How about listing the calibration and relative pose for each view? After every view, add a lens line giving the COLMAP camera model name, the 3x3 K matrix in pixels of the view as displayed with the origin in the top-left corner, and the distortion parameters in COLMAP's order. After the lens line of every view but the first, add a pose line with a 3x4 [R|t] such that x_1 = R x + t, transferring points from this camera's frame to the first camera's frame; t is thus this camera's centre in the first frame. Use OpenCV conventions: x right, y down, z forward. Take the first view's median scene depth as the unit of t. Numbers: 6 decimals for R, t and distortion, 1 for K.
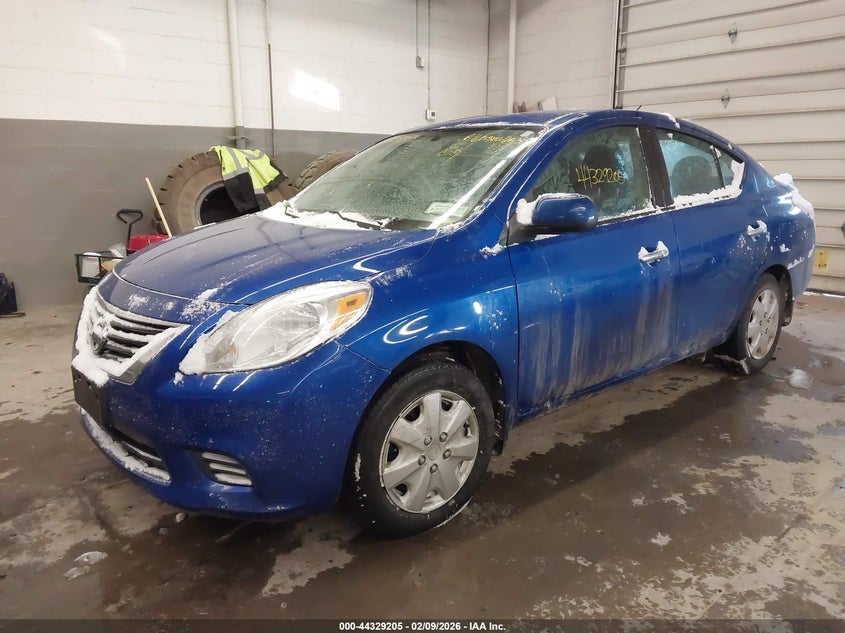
lens RADIAL K [[650.1, 0, 422.5], [0, 650.1, 316.5], [0, 0, 1]] dist [0.004558, -0.003133]
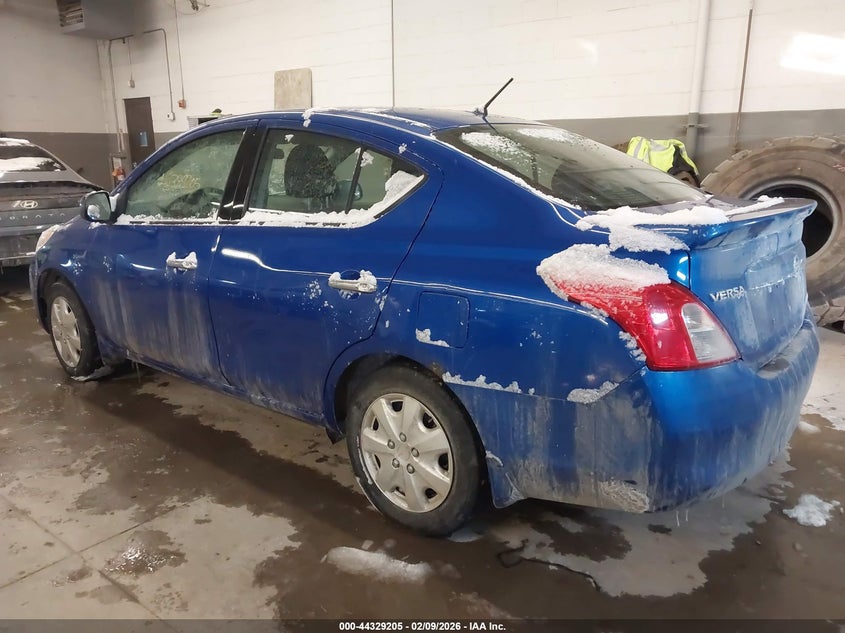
lens RADIAL K [[650.1, 0, 422.5], [0, 650.1, 316.5], [0, 0, 1]] dist [0.004558, -0.003133]
pose [[0.179074, 0.246258, -0.952517, 1.219050], [-0.214536, 0.954642, 0.206475, -0.264710], [0.960160, 0.167375, 0.223783, 1.002720]]
